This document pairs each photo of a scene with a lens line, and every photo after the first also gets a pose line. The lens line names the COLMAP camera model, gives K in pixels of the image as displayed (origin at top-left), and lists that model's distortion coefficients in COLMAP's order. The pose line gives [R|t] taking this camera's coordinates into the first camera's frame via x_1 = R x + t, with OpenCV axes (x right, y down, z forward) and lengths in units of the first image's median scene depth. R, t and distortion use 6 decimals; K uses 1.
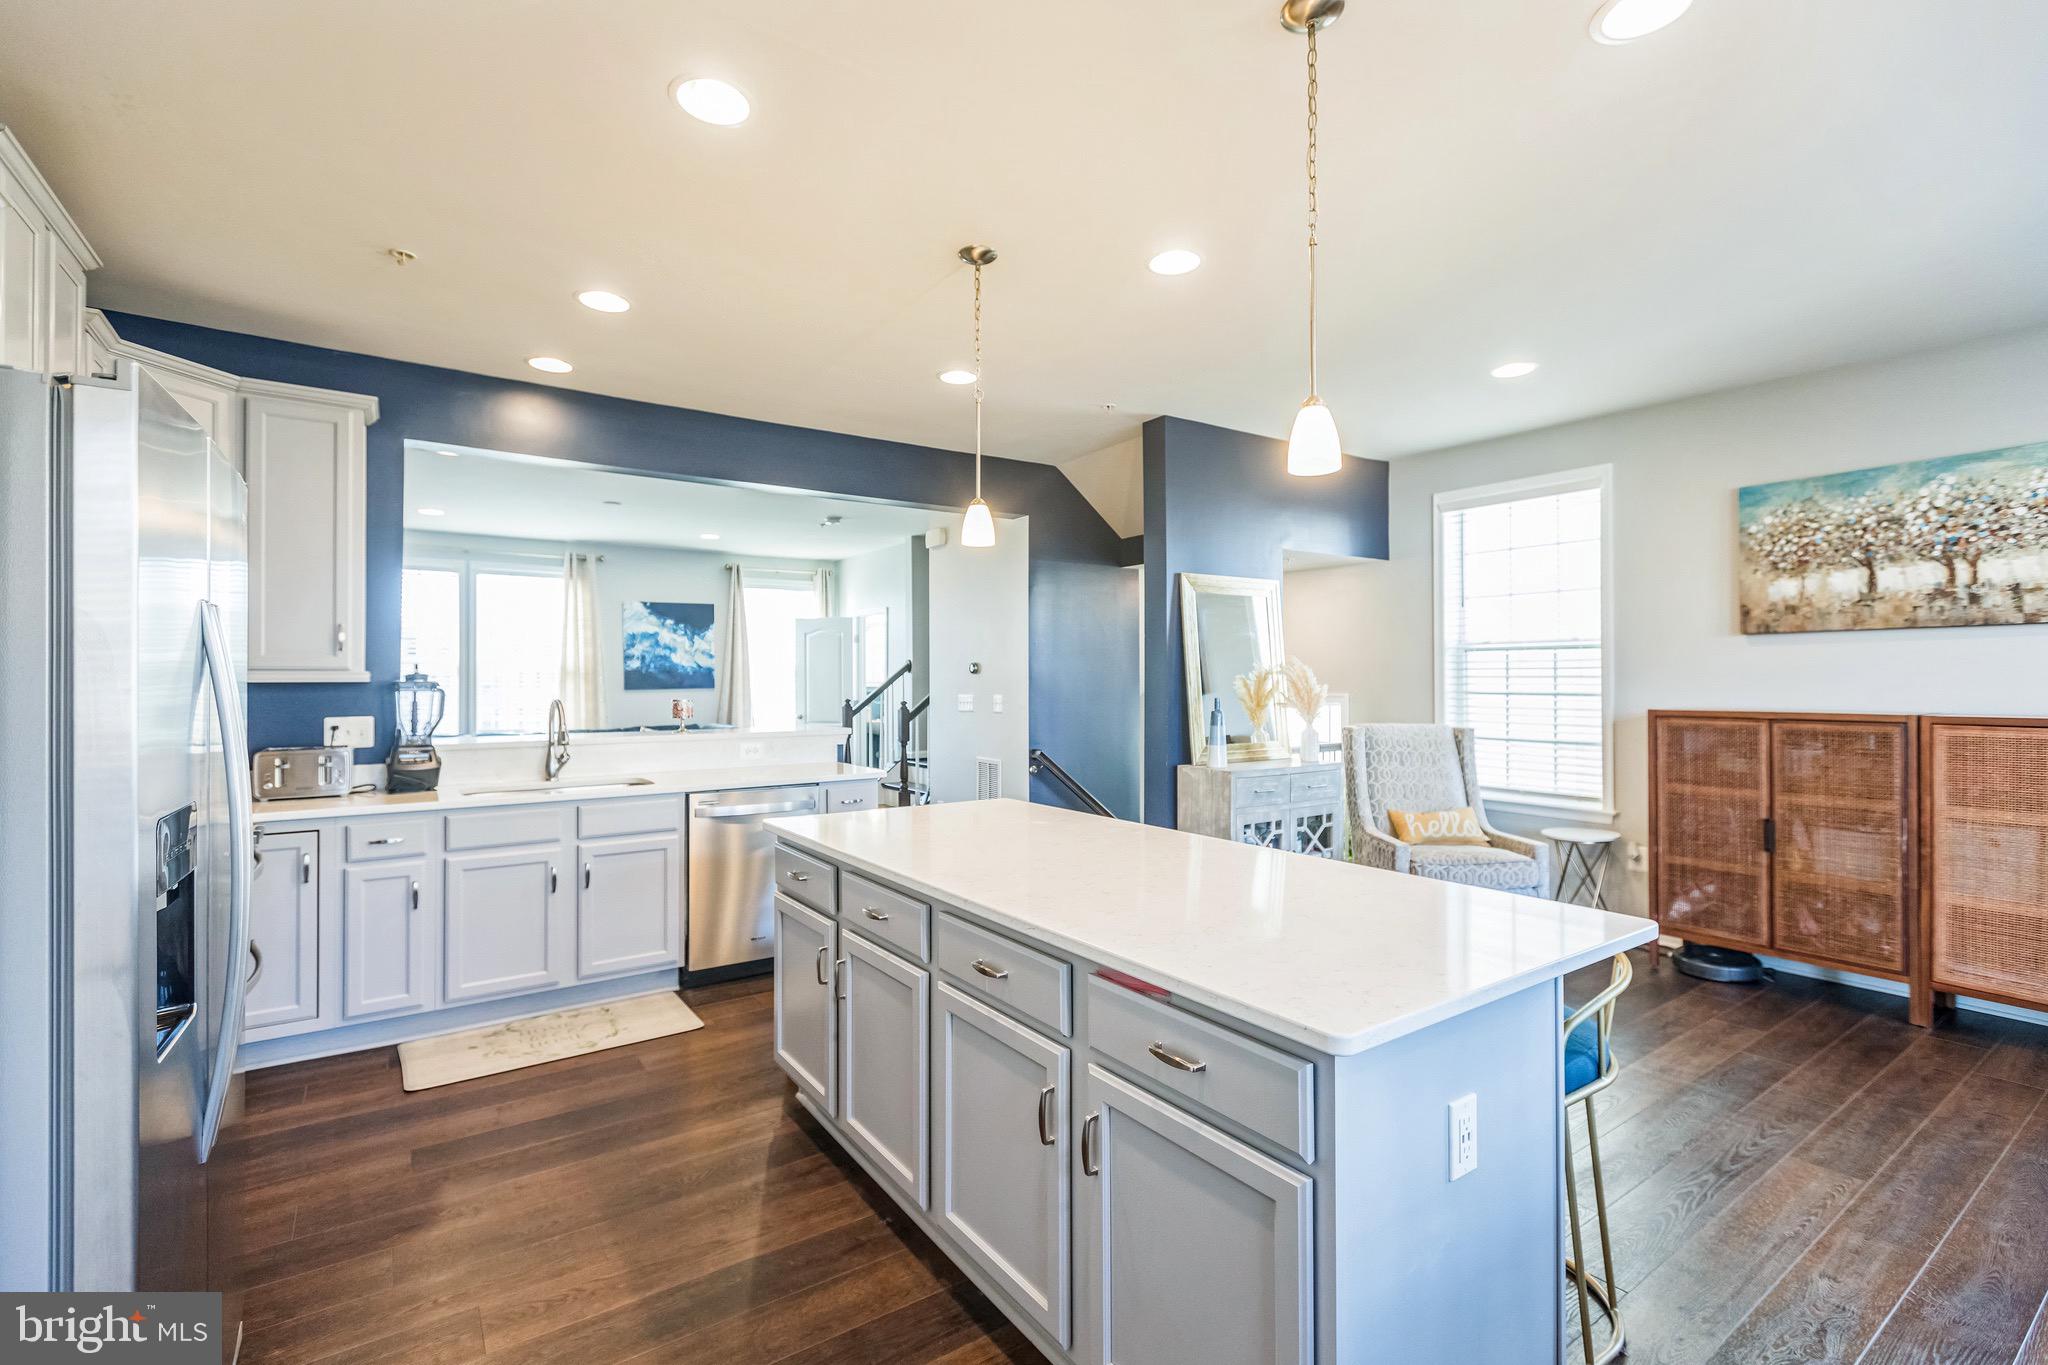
lens RADIAL K [[913.2, 0, 1021.5], [0, 913.2, 668.1], [0, 0, 1]] dist [0.005492, -0.001992]
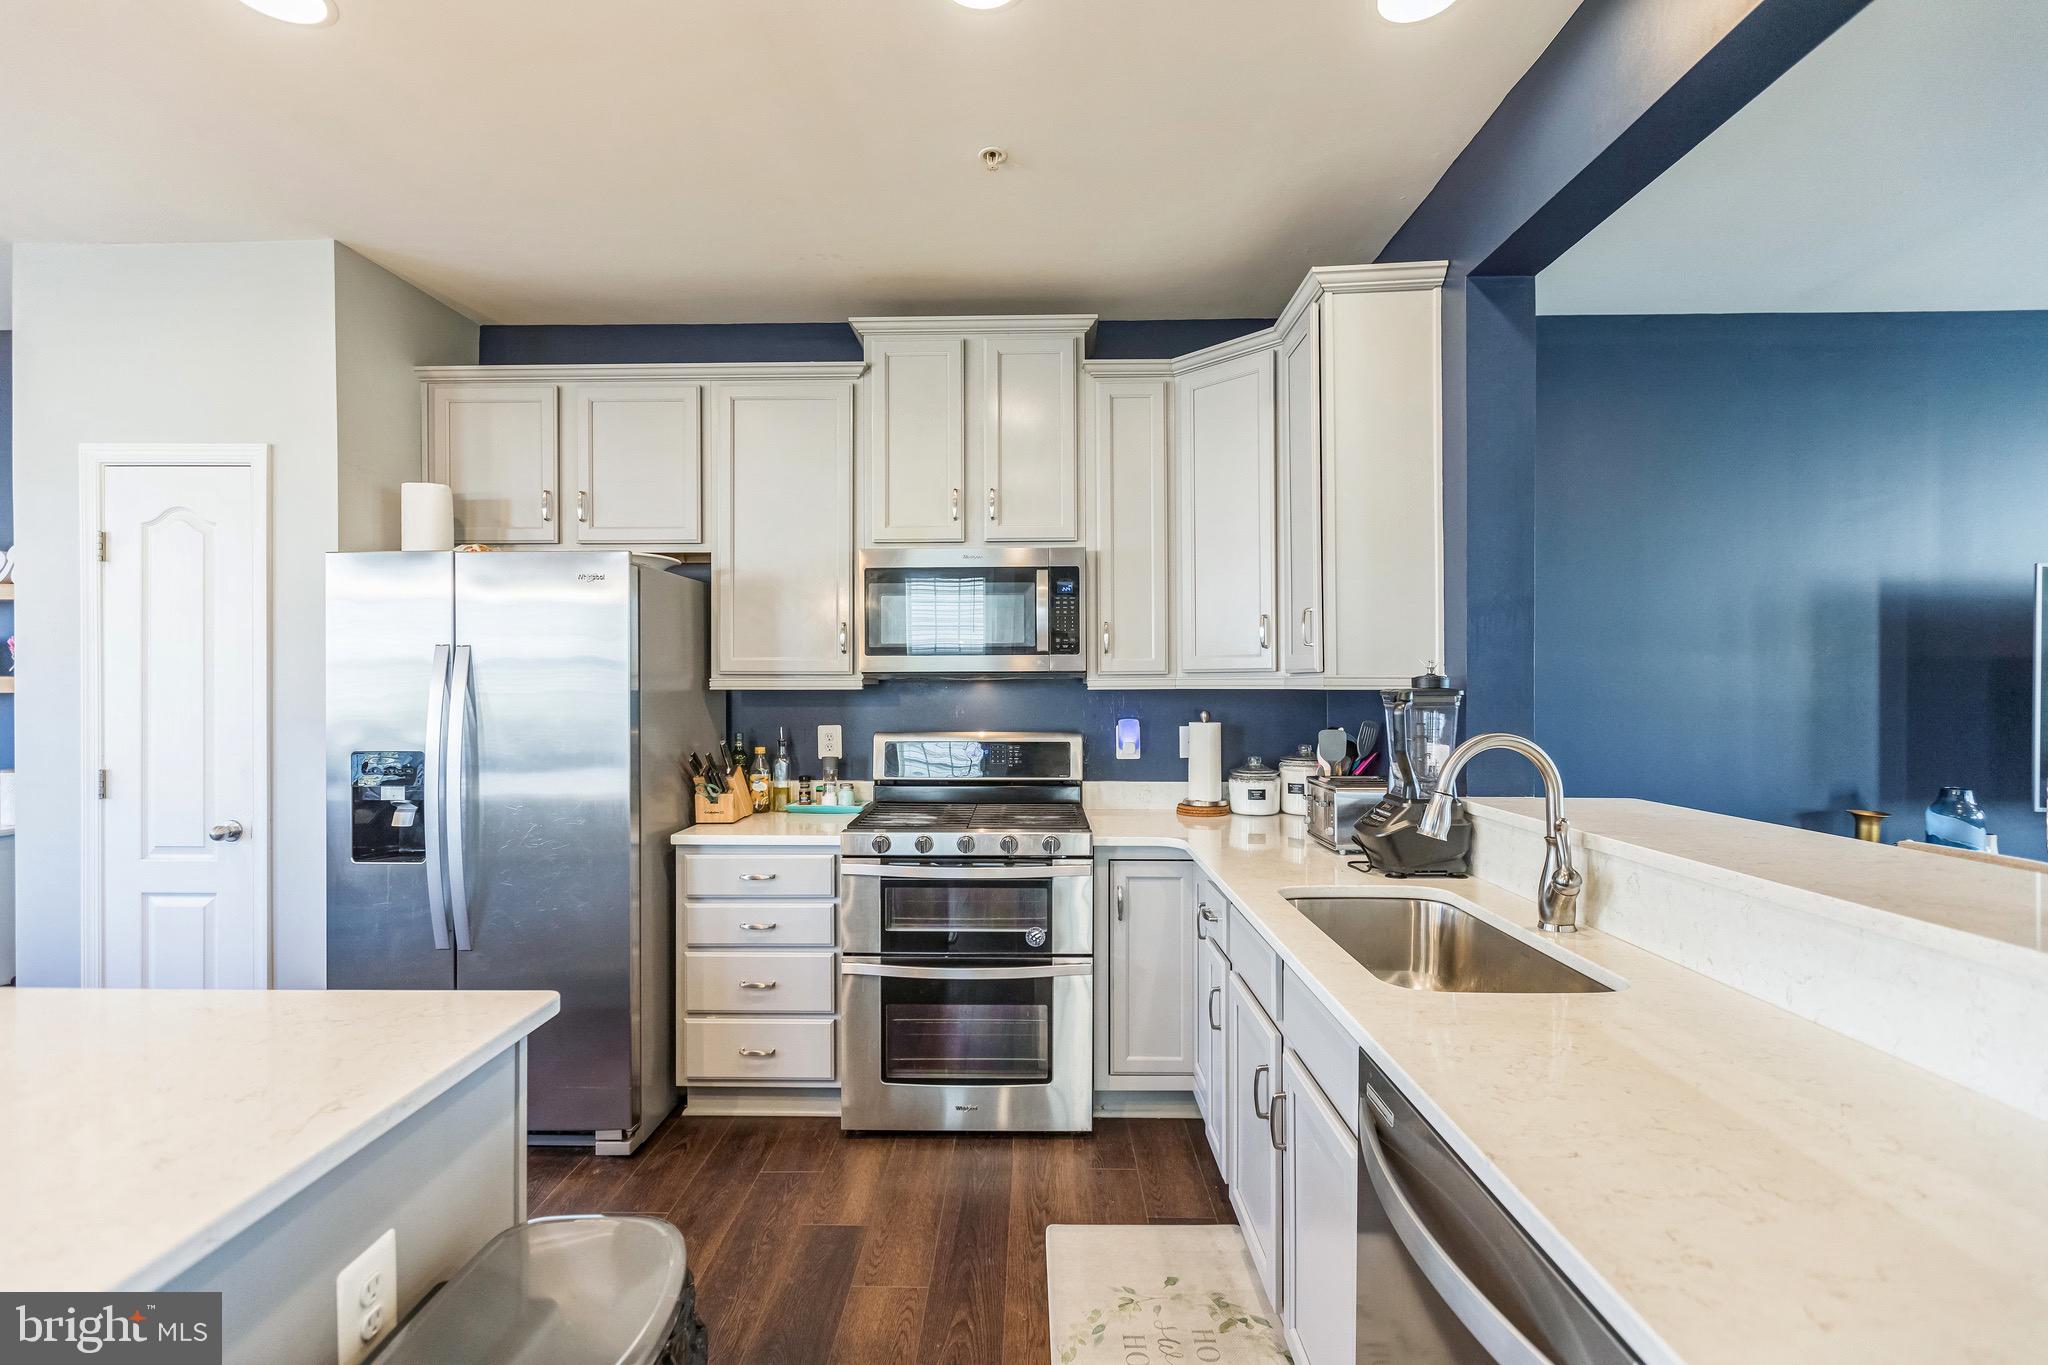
lens RADIAL K [[913.2, 0, 1019.3], [0, 913.2, 686.7], [0, 0, 1]] dist [0.005492, -0.001992]
pose [[-0.584916, 0.008507, -0.811049, -0.026301], [0.010022, 0.999944, 0.003261, 0.005205], [0.811032, -0.006220, -0.584969, 0.907217]]
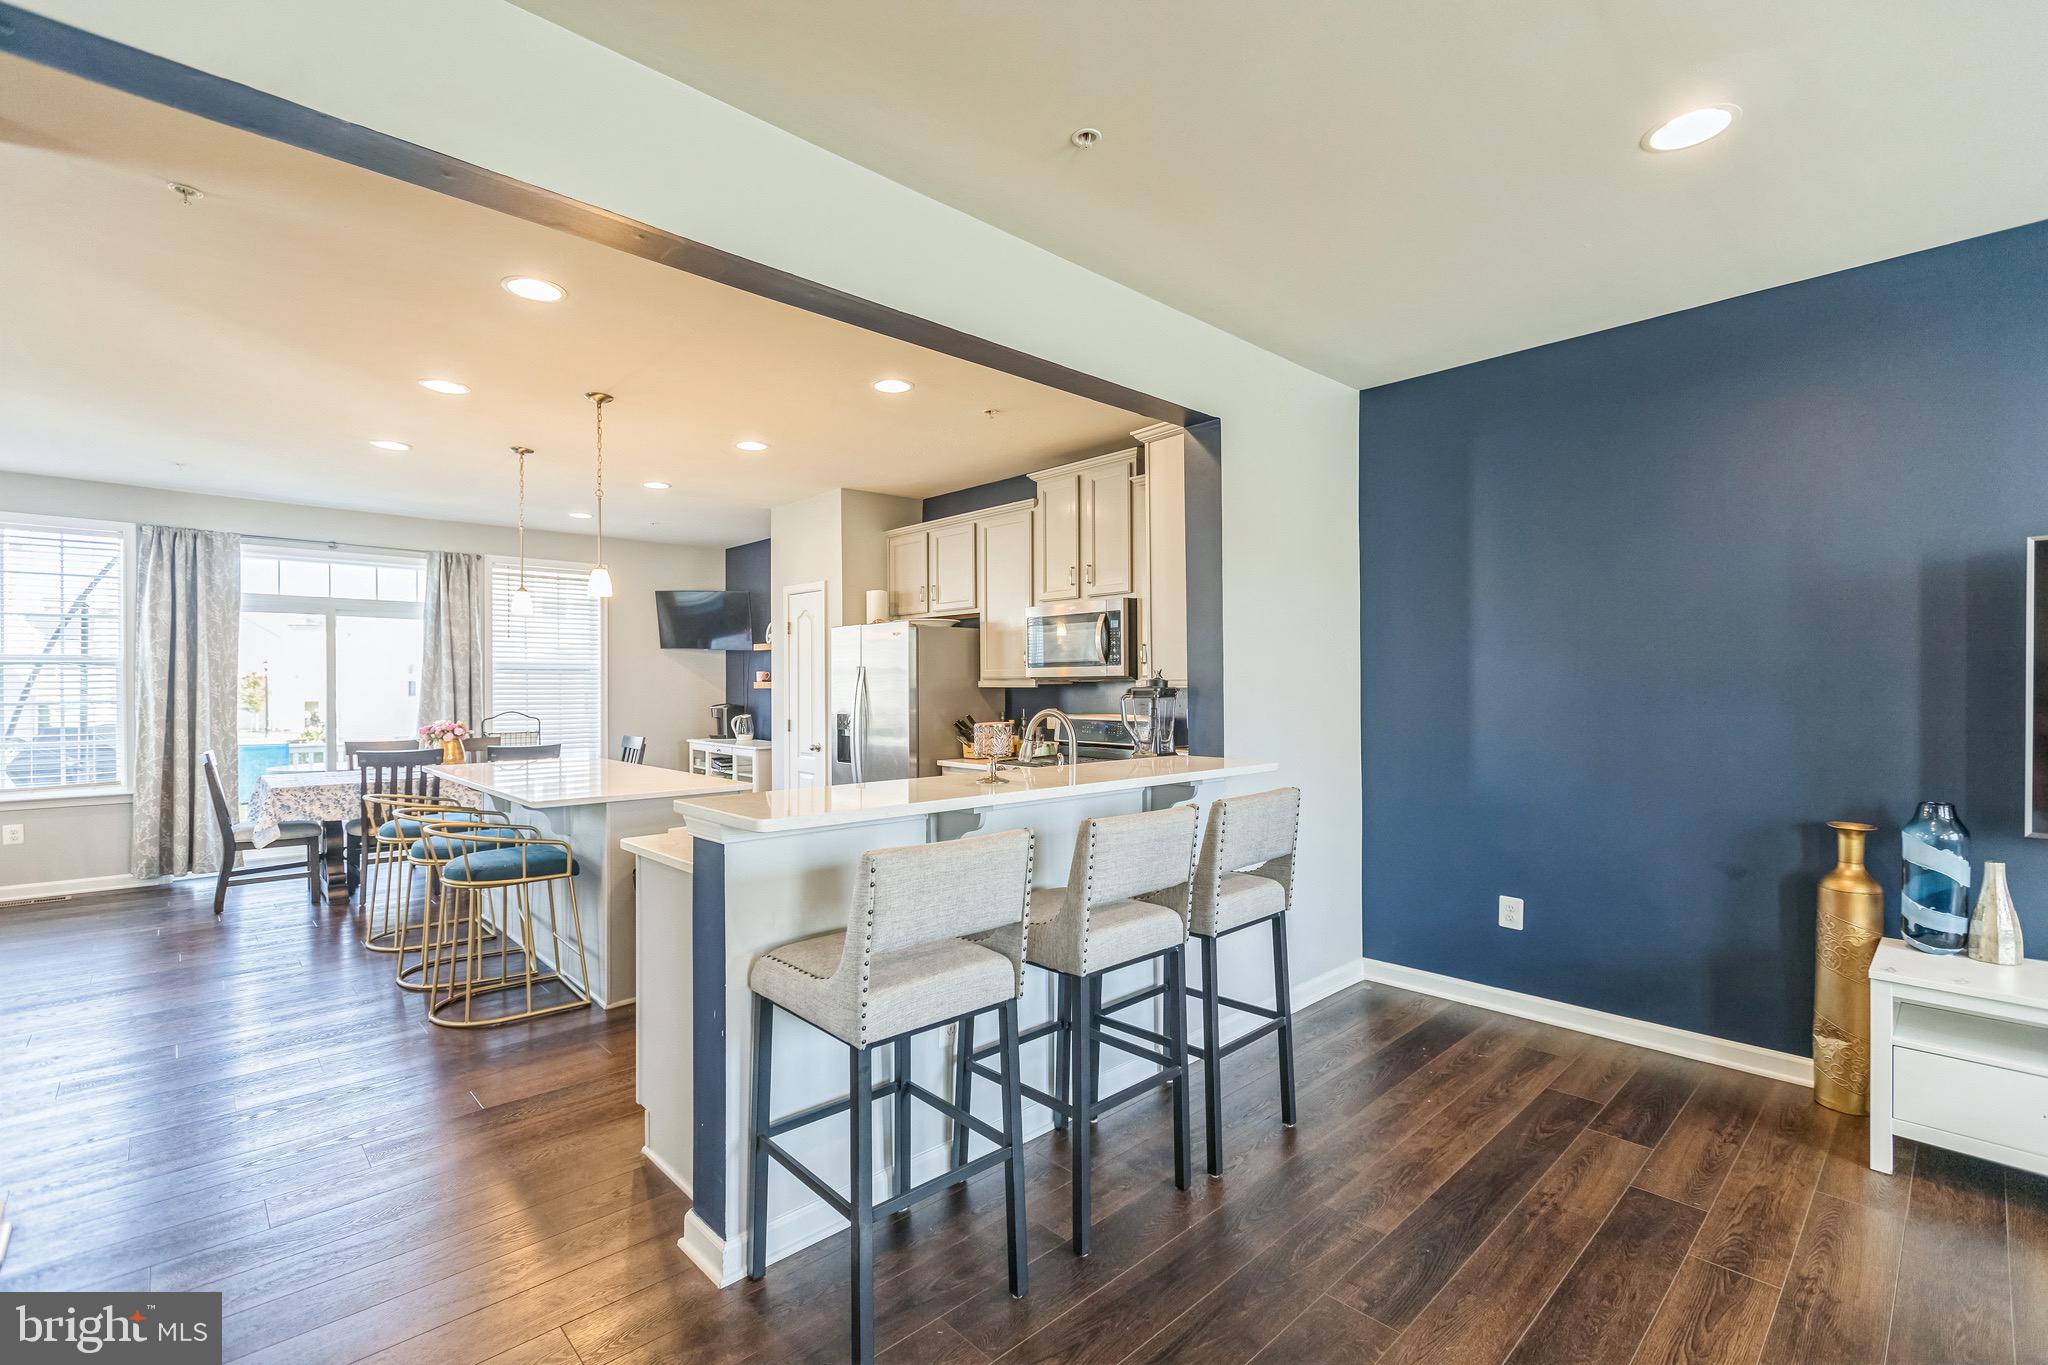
lens RADIAL K [[913.2, 0, 1021.3], [0, 913.2, 682.7], [0, 0, 1]] dist [0.005492, -0.001992]
pose [[-0.988706, 0.002868, -0.149838, -0.301386], [0.004884, 0.999902, -0.013088, 0.016605], [0.149786, -0.013672, -0.988624, 1.535146]]
